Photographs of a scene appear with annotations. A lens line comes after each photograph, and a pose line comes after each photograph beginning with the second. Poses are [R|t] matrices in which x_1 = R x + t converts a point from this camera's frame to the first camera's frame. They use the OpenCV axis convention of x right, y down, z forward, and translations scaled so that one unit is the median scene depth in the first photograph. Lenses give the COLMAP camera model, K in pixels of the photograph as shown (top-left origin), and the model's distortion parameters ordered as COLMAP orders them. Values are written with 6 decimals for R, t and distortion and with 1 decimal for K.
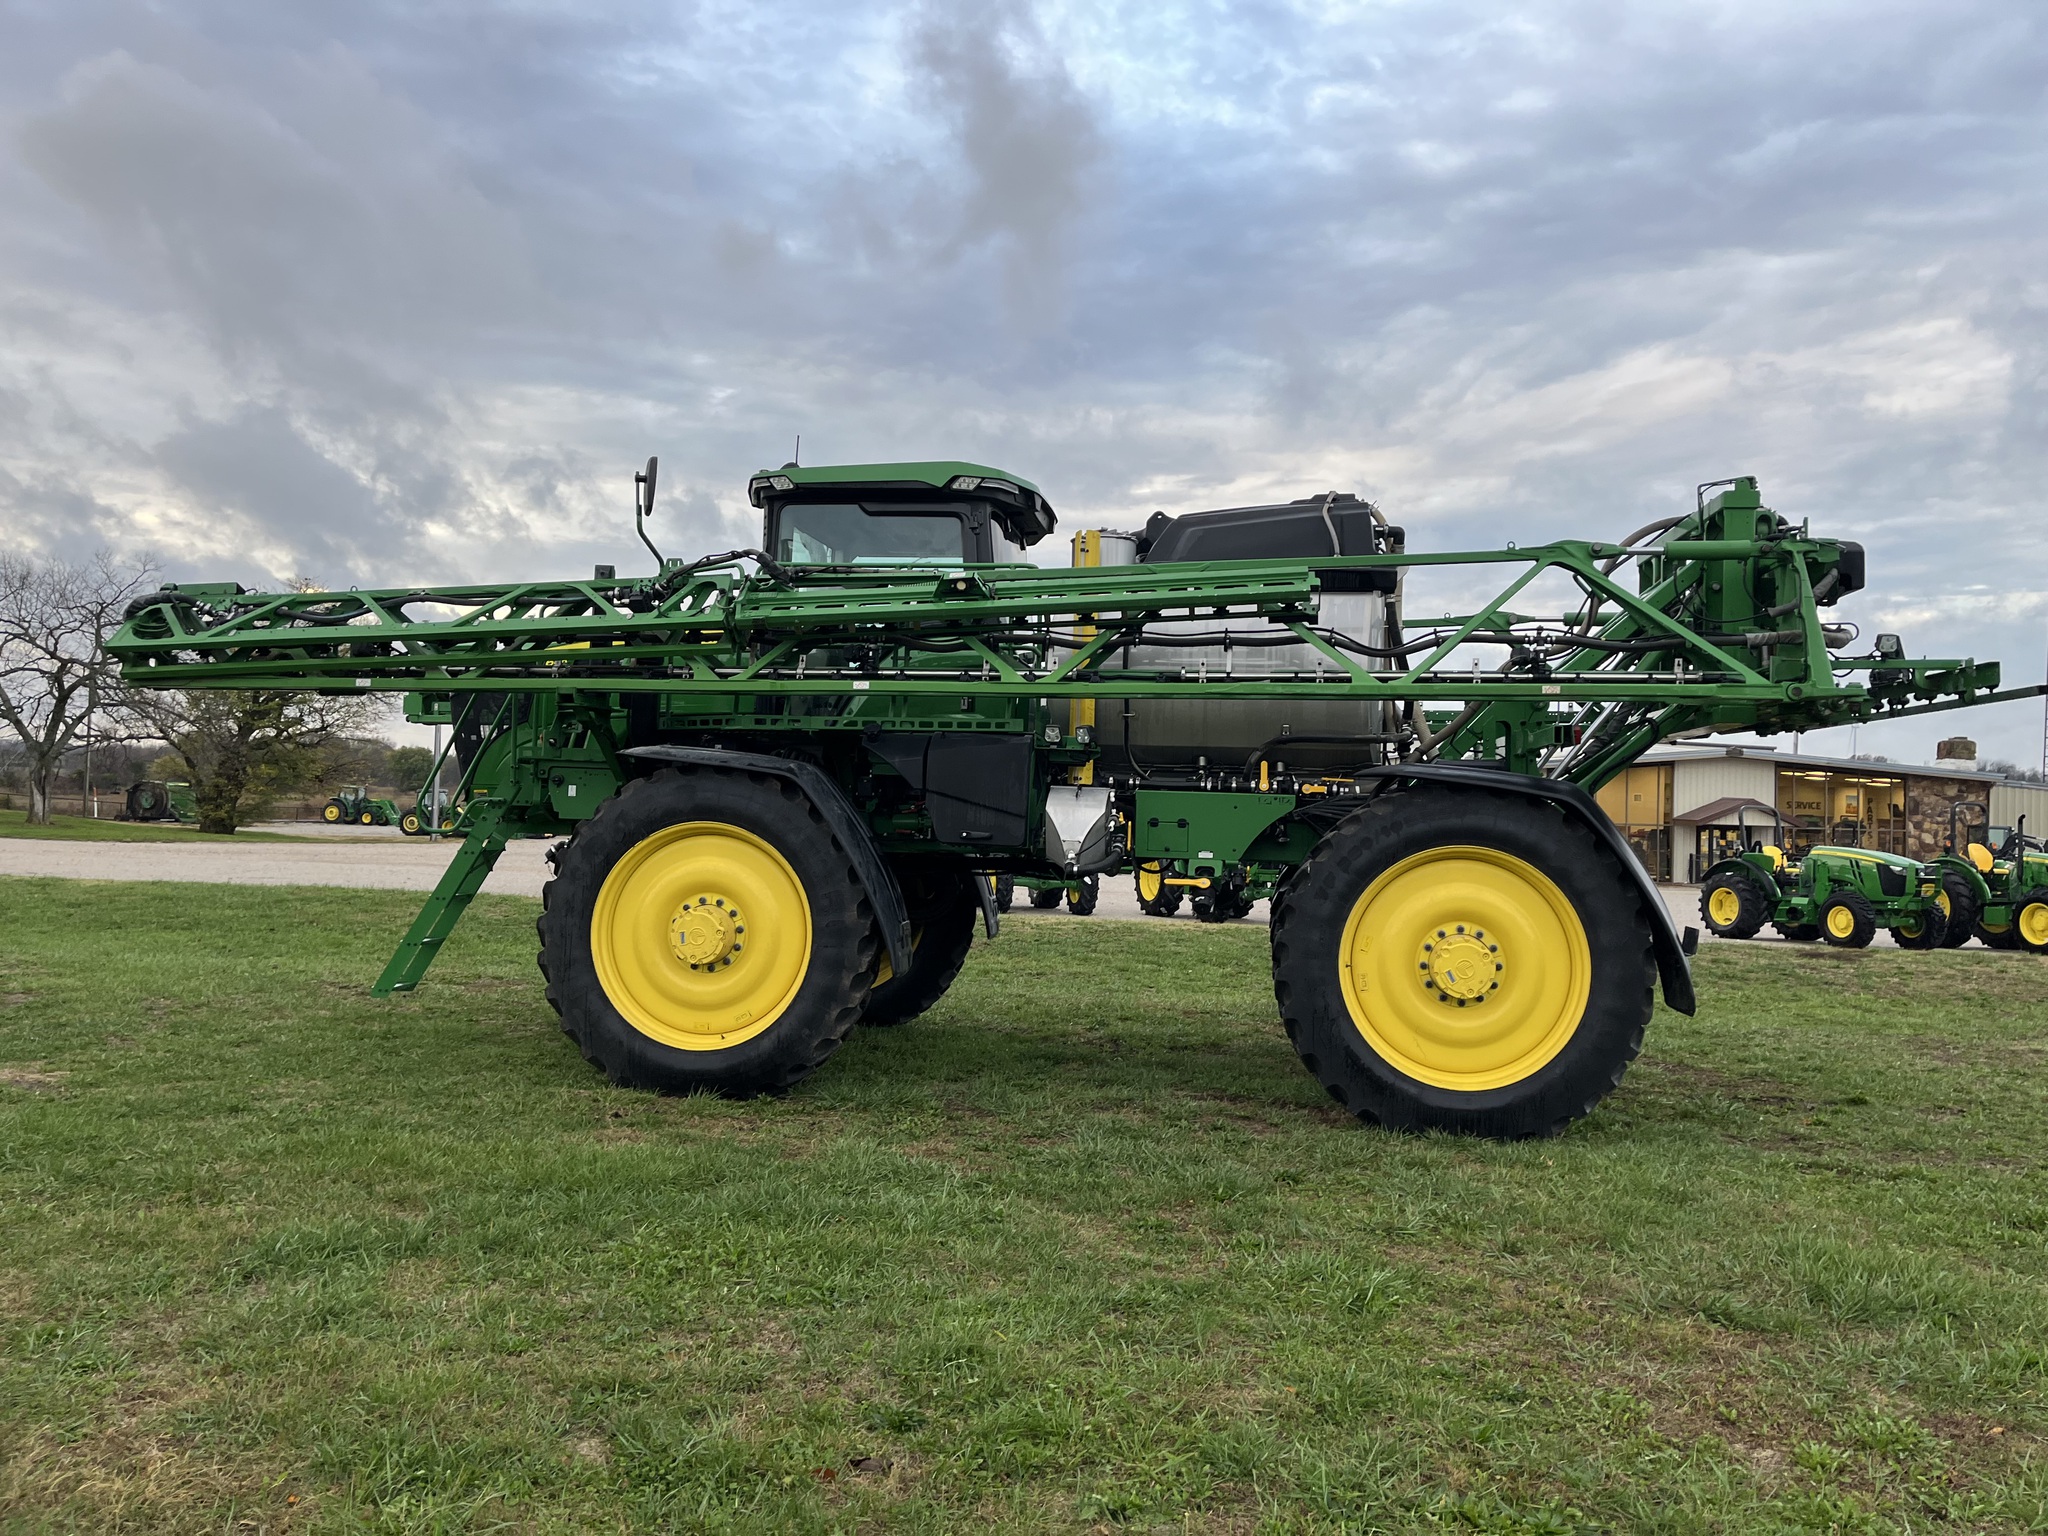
lens RADIAL K [[1540.9, 0, 1029.2], [0, 1540.9, 764.3], [0, 0, 1]] dist [0.087111, -0.125351]
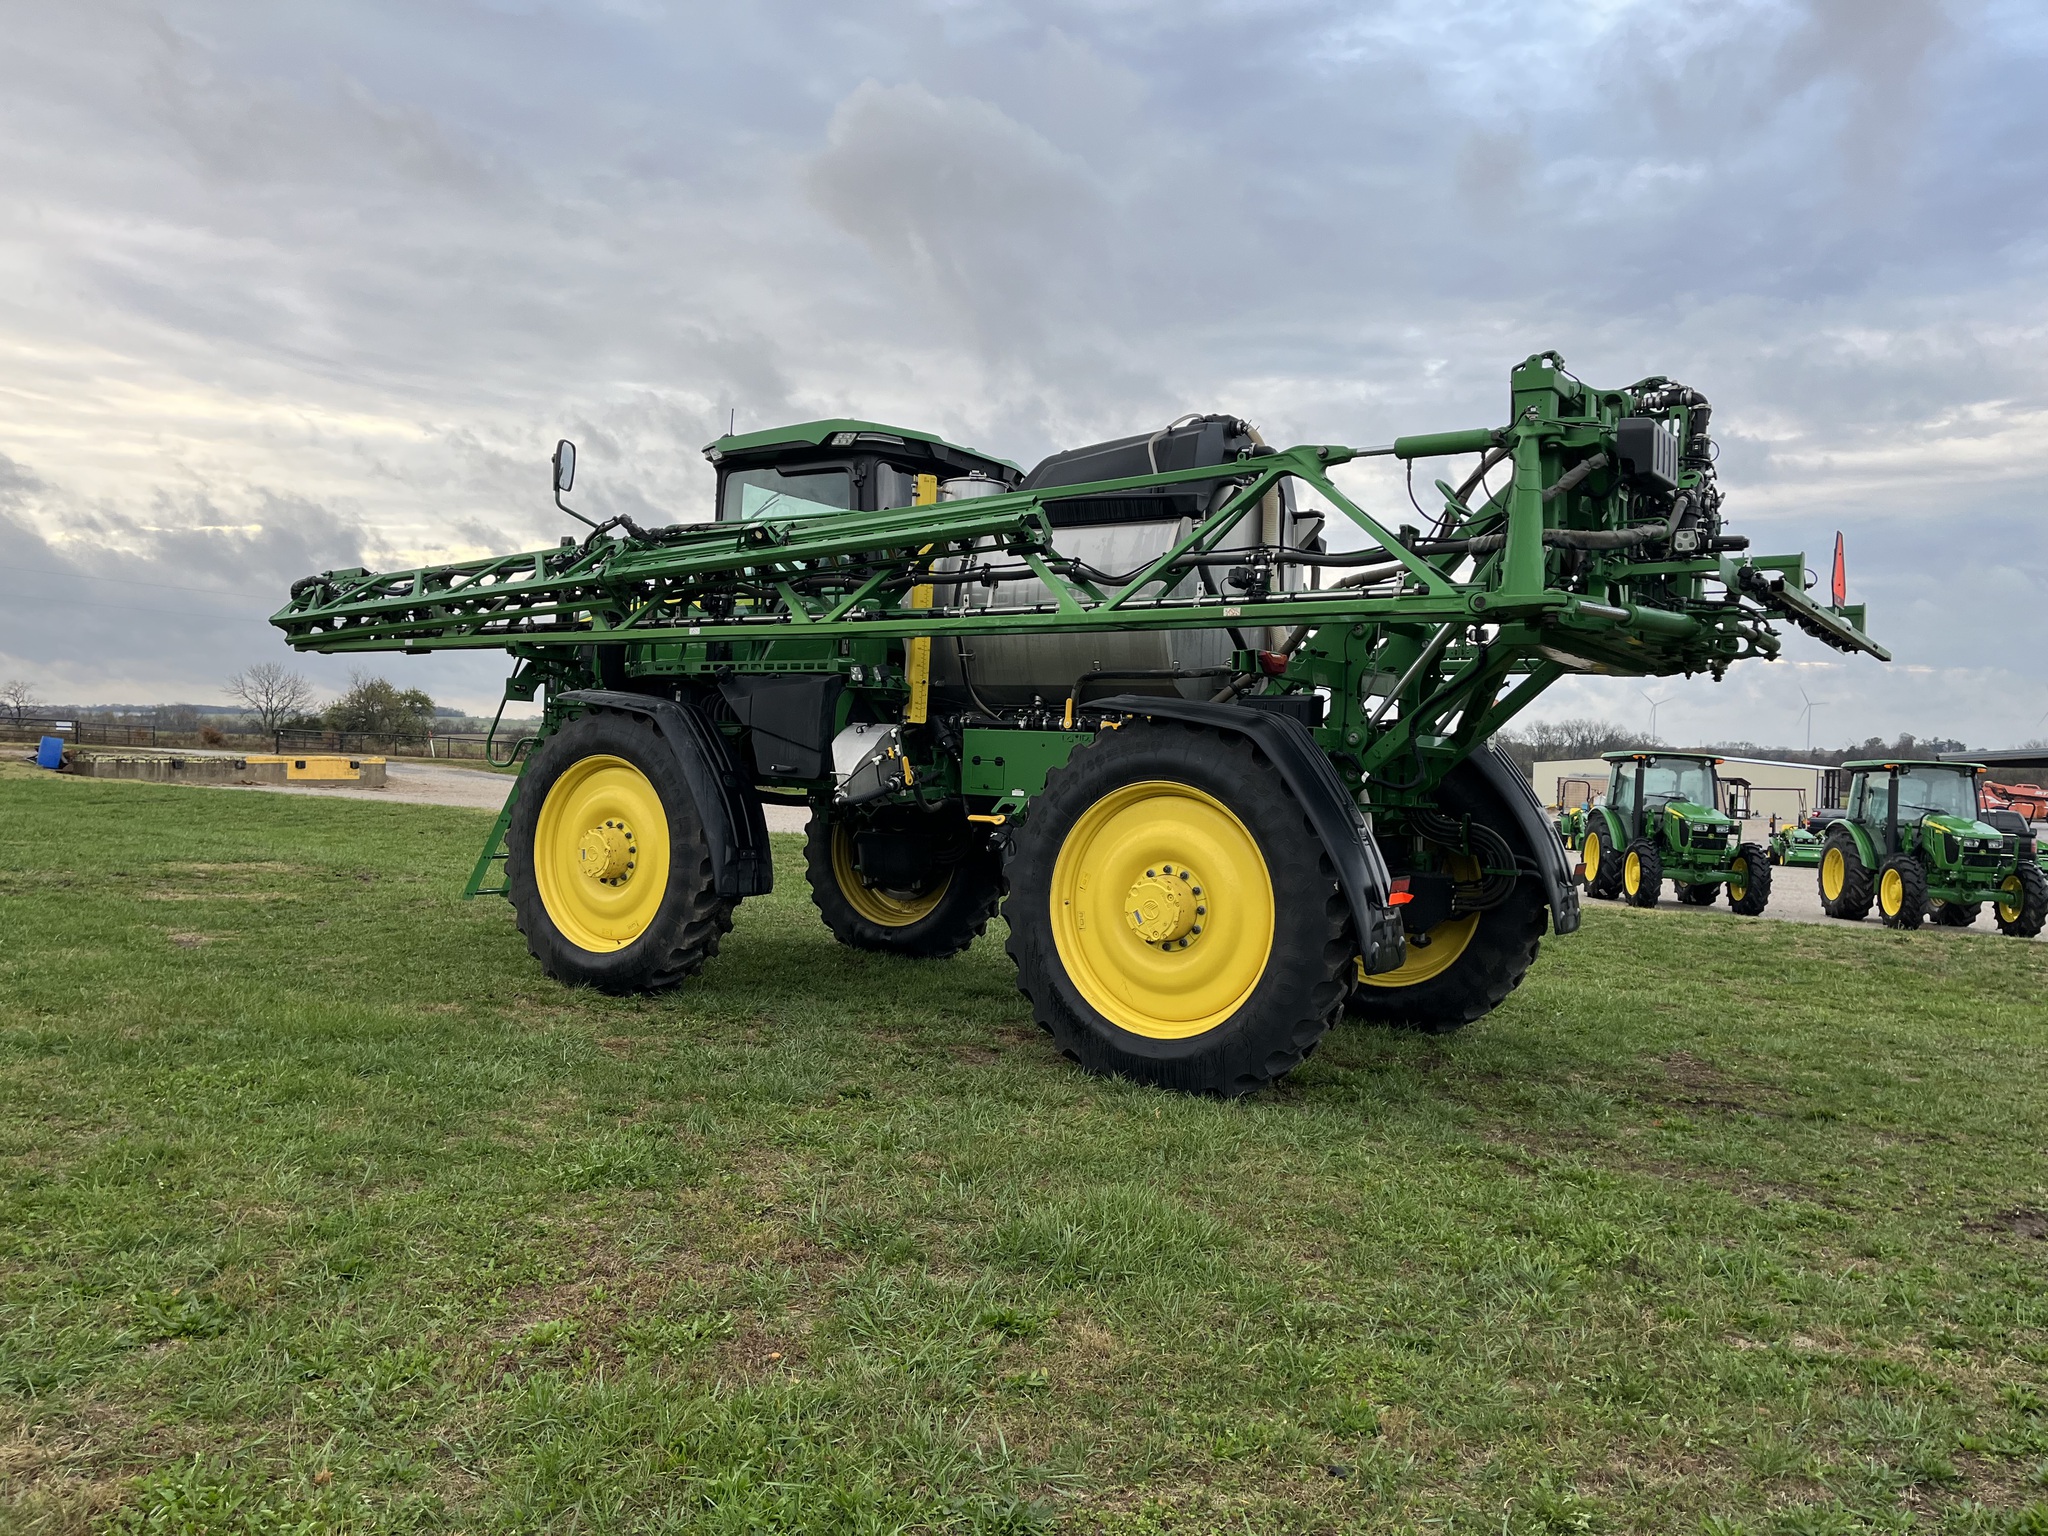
lens RADIAL K [[1546.5, 0, 1024.3], [0, 1546.5, 778.2], [0, 0, 1]] dist [0.066683, -0.000346]
pose [[0.896222, 0.012013, -0.443443, 0.538421], [-0.002788, 0.999766, 0.021449, 0.026576], [0.443597, -0.017986, 0.896046, 0.099266]]
